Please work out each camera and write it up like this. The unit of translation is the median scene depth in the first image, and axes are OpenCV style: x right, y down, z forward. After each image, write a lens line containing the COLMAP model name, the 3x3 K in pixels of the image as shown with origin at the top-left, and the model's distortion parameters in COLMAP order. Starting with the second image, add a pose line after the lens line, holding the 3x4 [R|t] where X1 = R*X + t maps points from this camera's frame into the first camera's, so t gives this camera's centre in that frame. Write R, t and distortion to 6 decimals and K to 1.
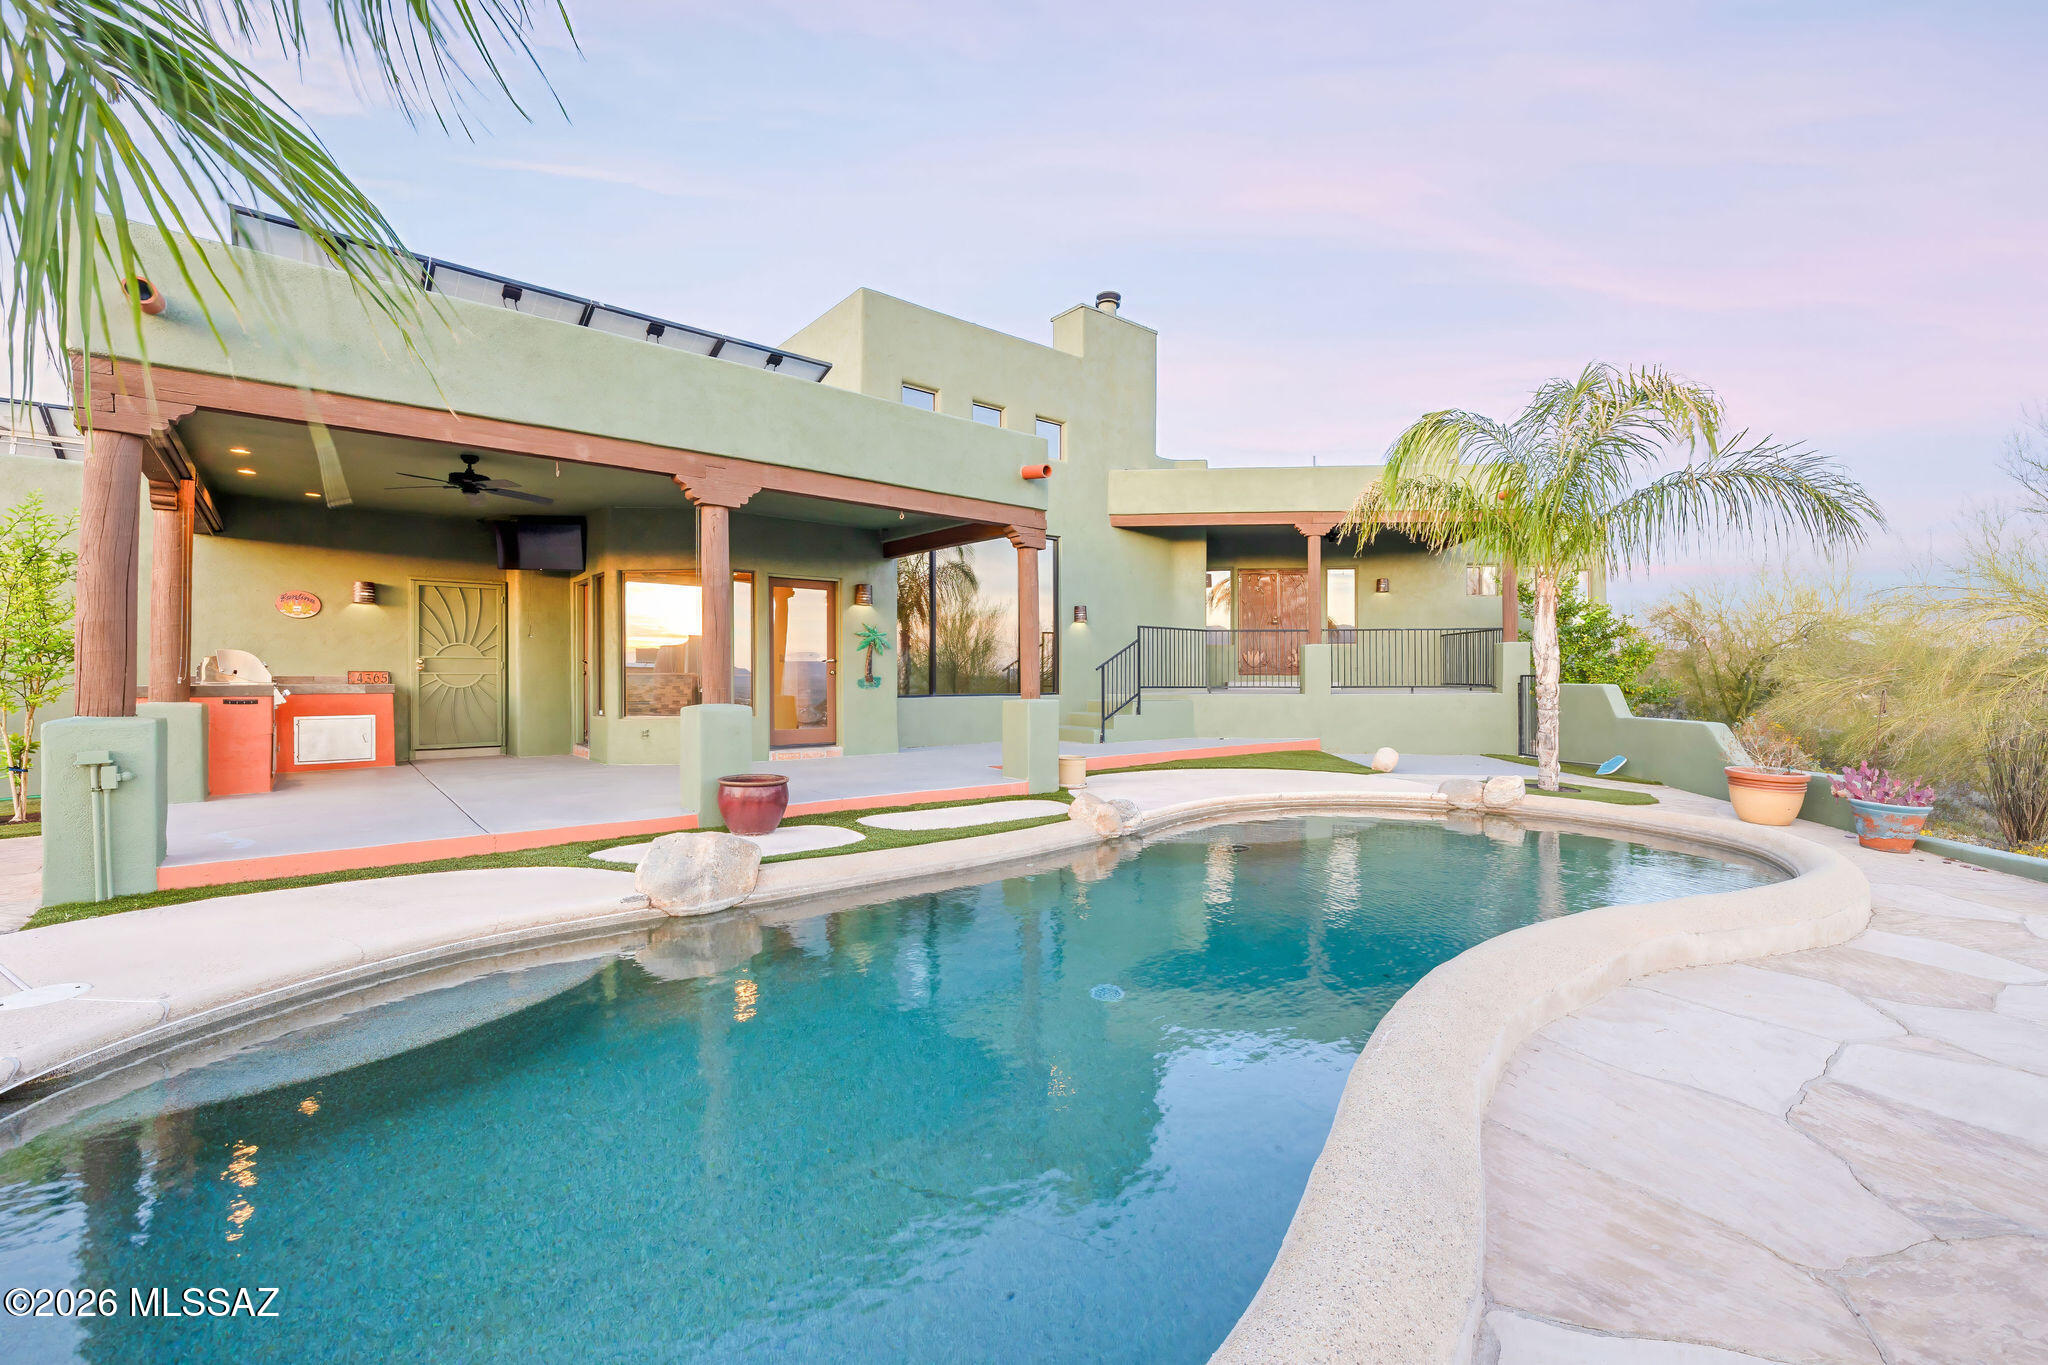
lens RADIAL K [[866.9, 0, 1024.0], [0, 866.9, 682.5], [0, 0, 1]] dist [-0.000354, -0.000143]
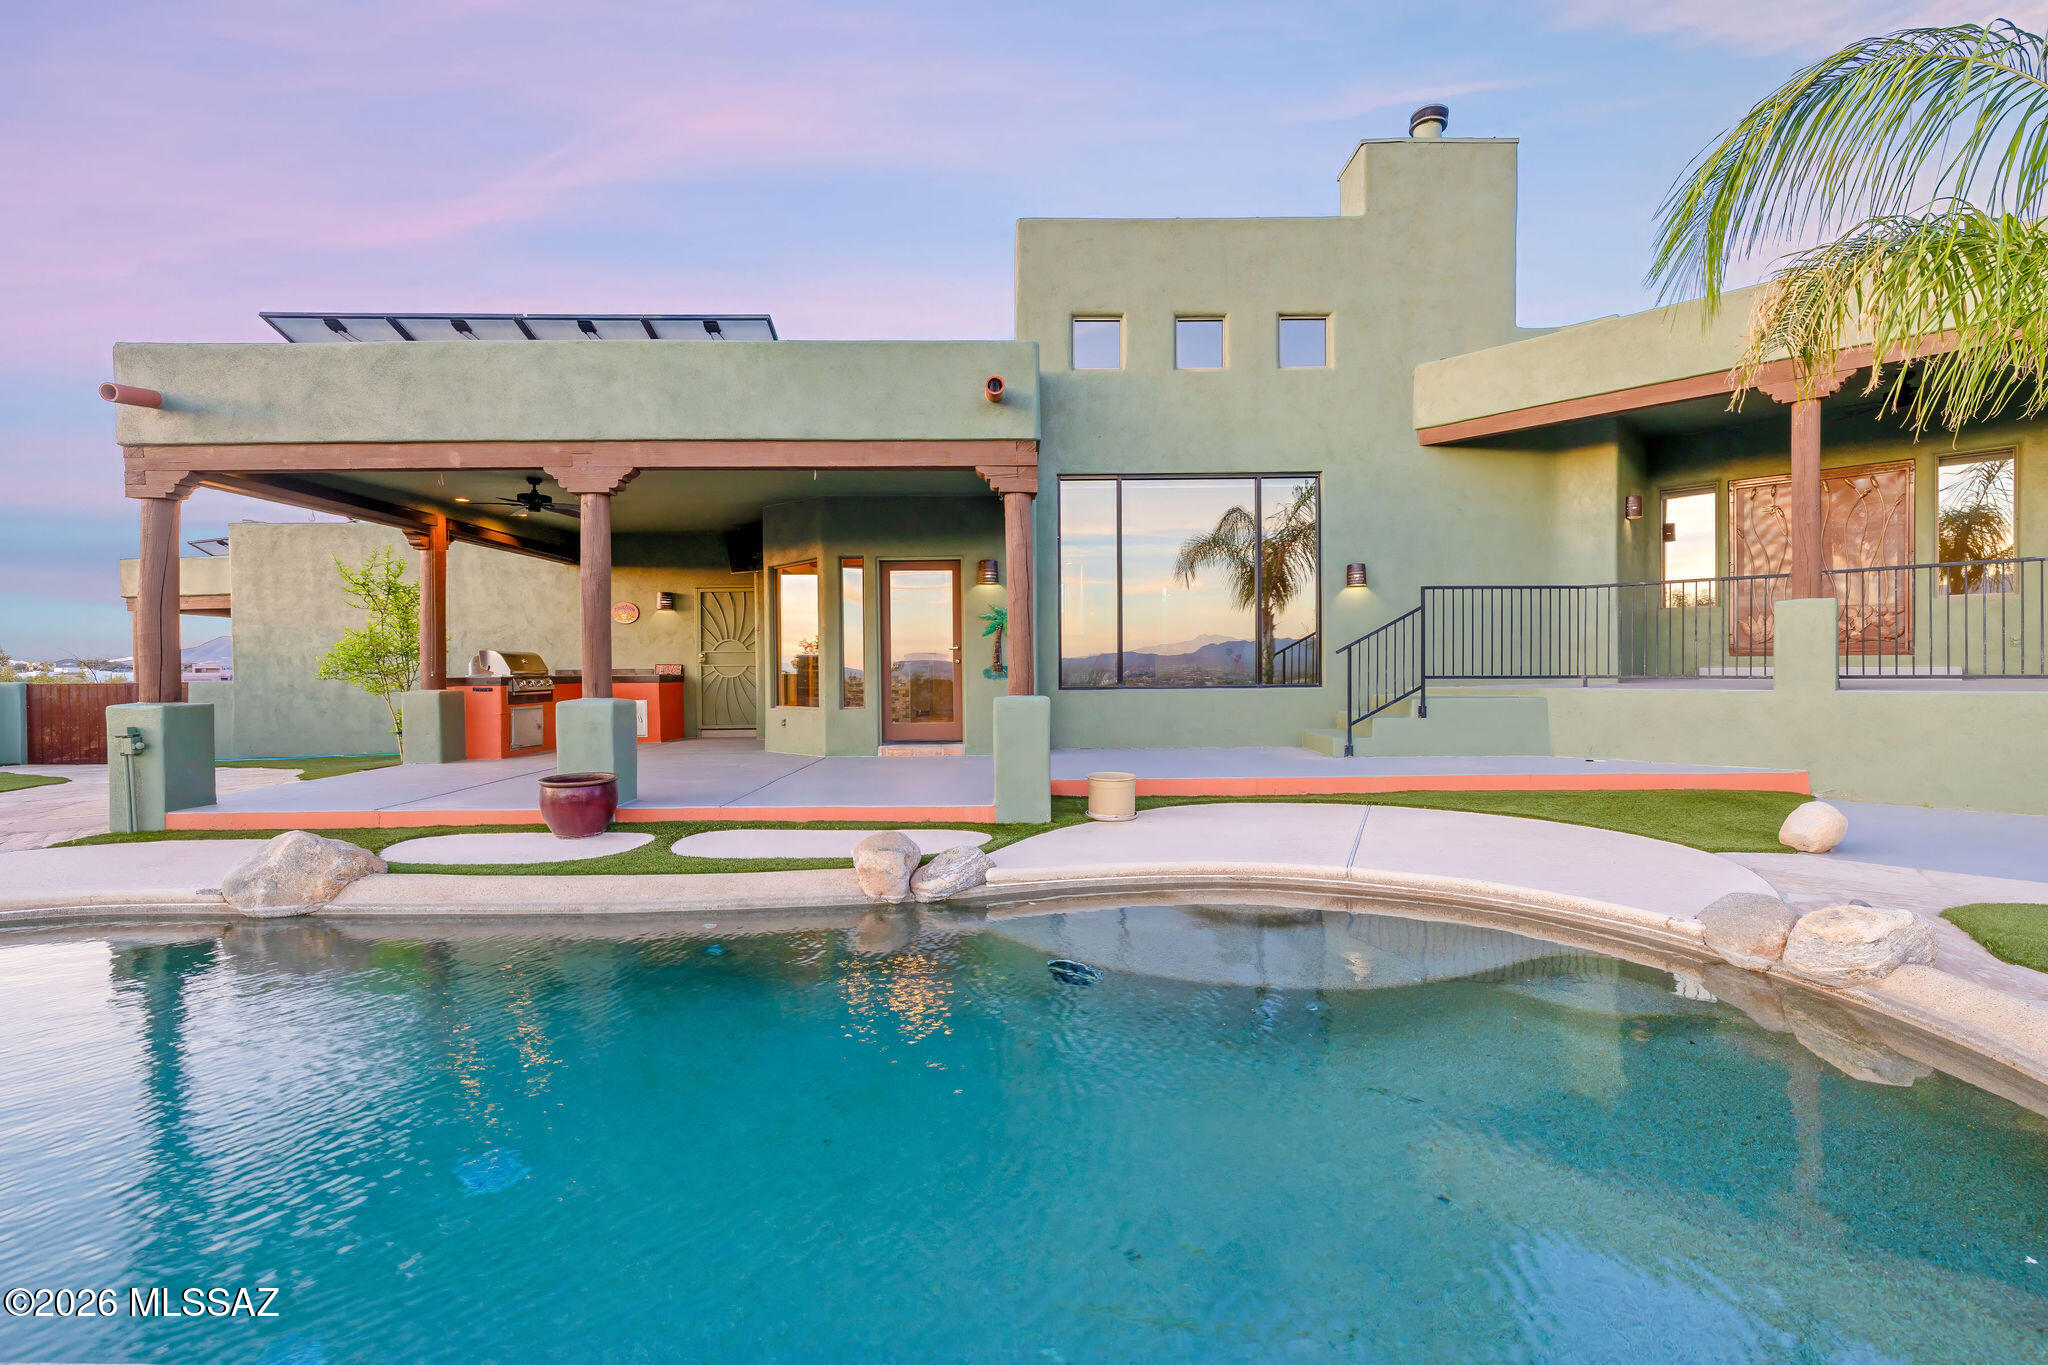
lens RADIAL K [[860.7, 0, 1022.8], [0, 860.7, 680.3], [0, 0, 1]] dist [-0.000273, 0.000247]
pose [[0.774077, 0.003756, -0.633080, 0.545199], [0.005220, 0.999911, 0.012315, -0.003488], [0.633070, -0.012837, 0.773988, 0.484413]]
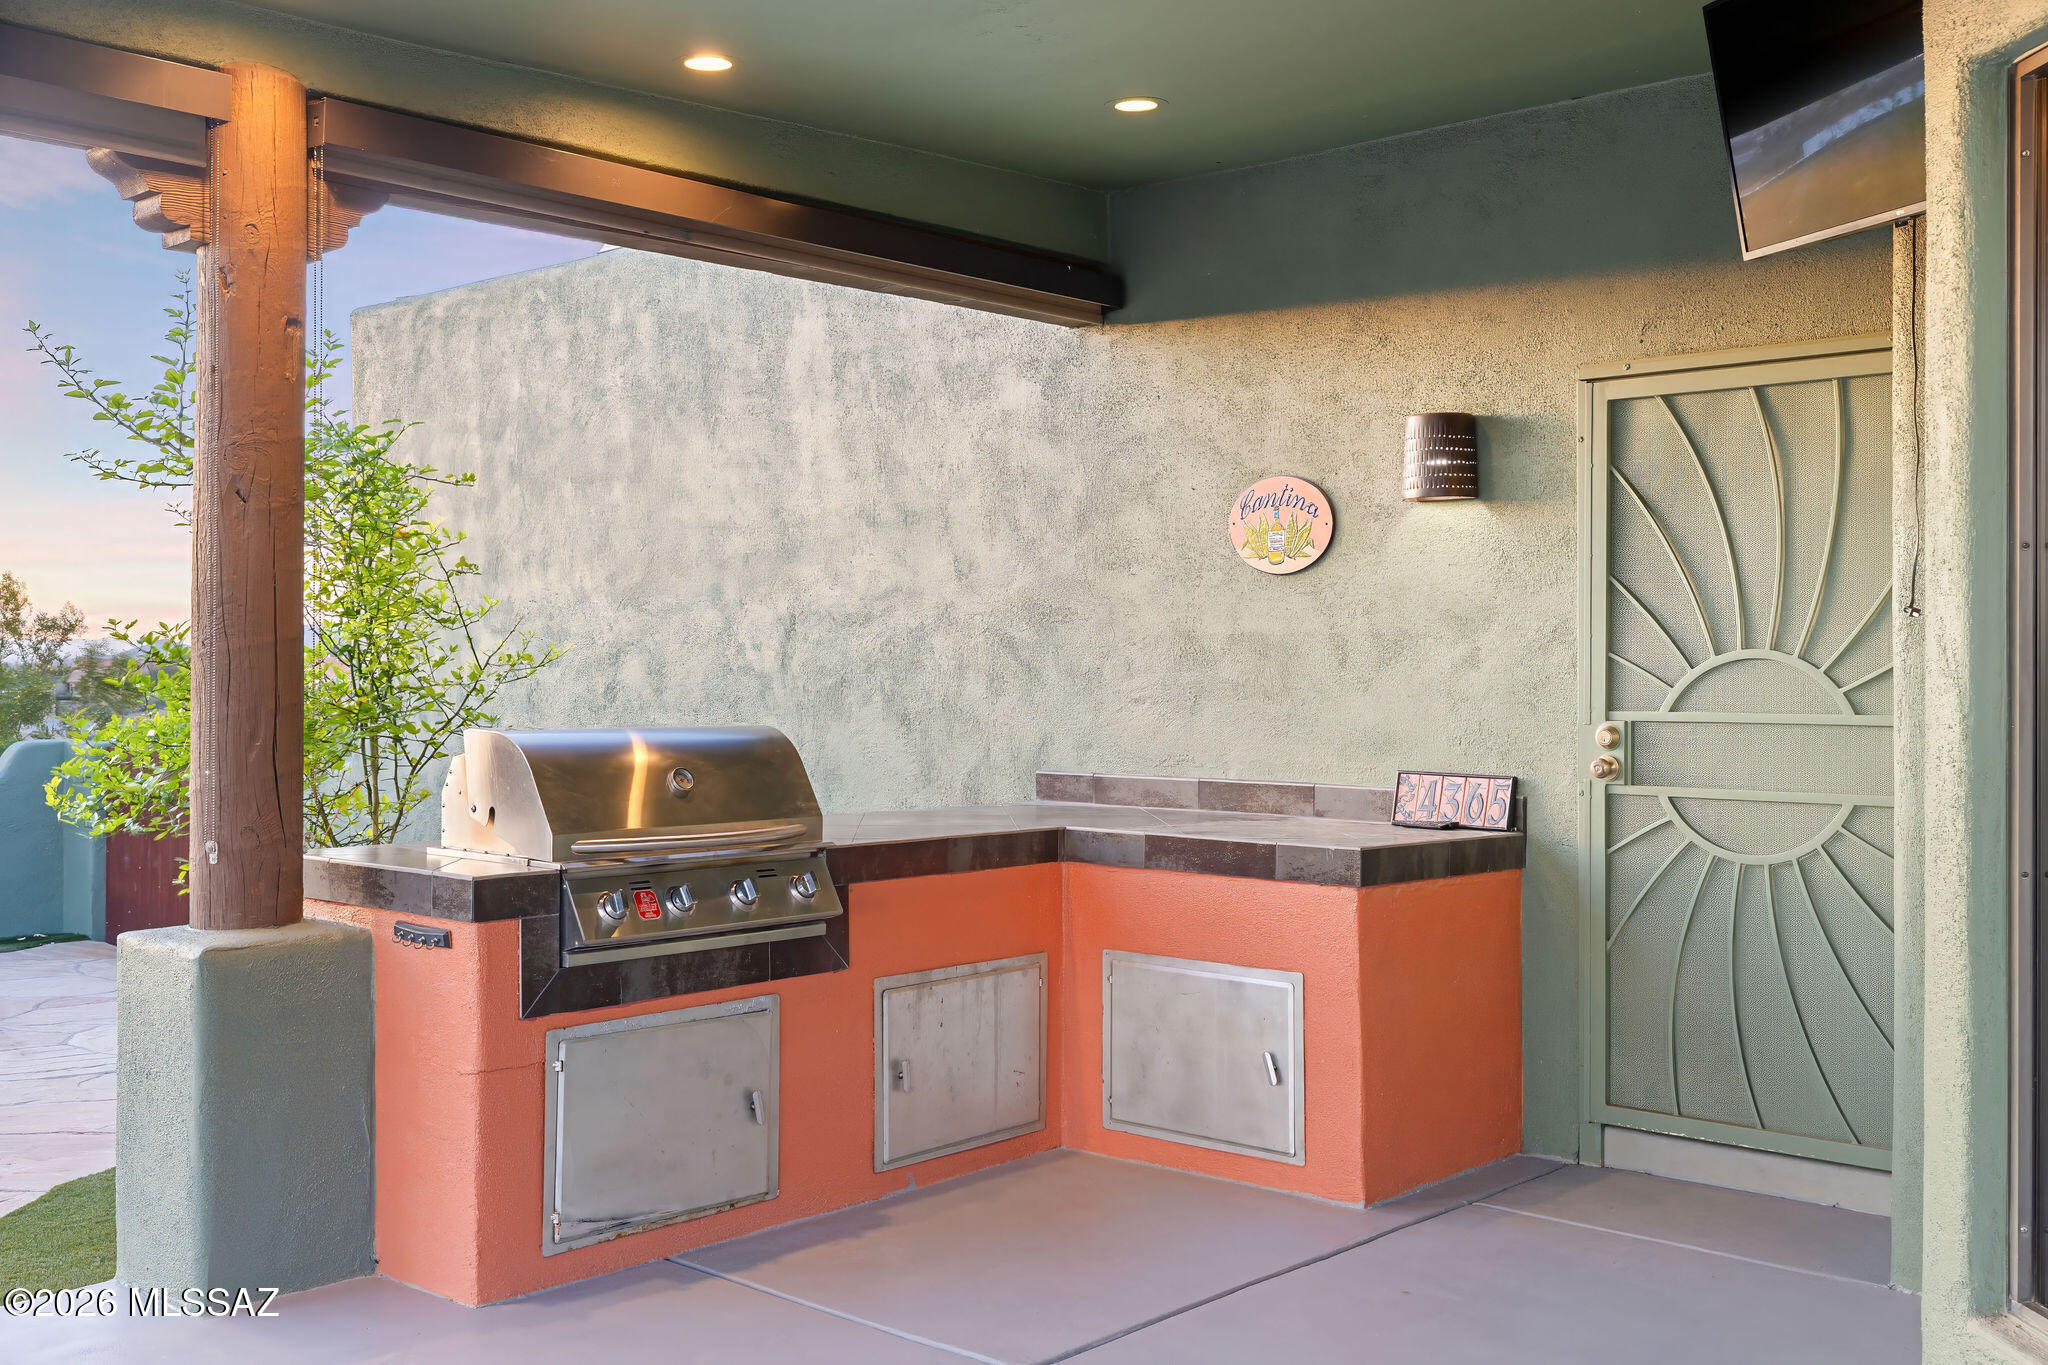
lens RADIAL K [[2017.3, 0, 1030.2], [0, 2017.3, 656.8], [0, 0, 1]] dist [-0.002236, -0.001551]
pose [[0.138061, -0.001496, -0.990423, -0.266293], [-0.005355, 0.999983, -0.002256, -0.058385], [0.990409, 0.005615, 0.138051, 1.053027]]
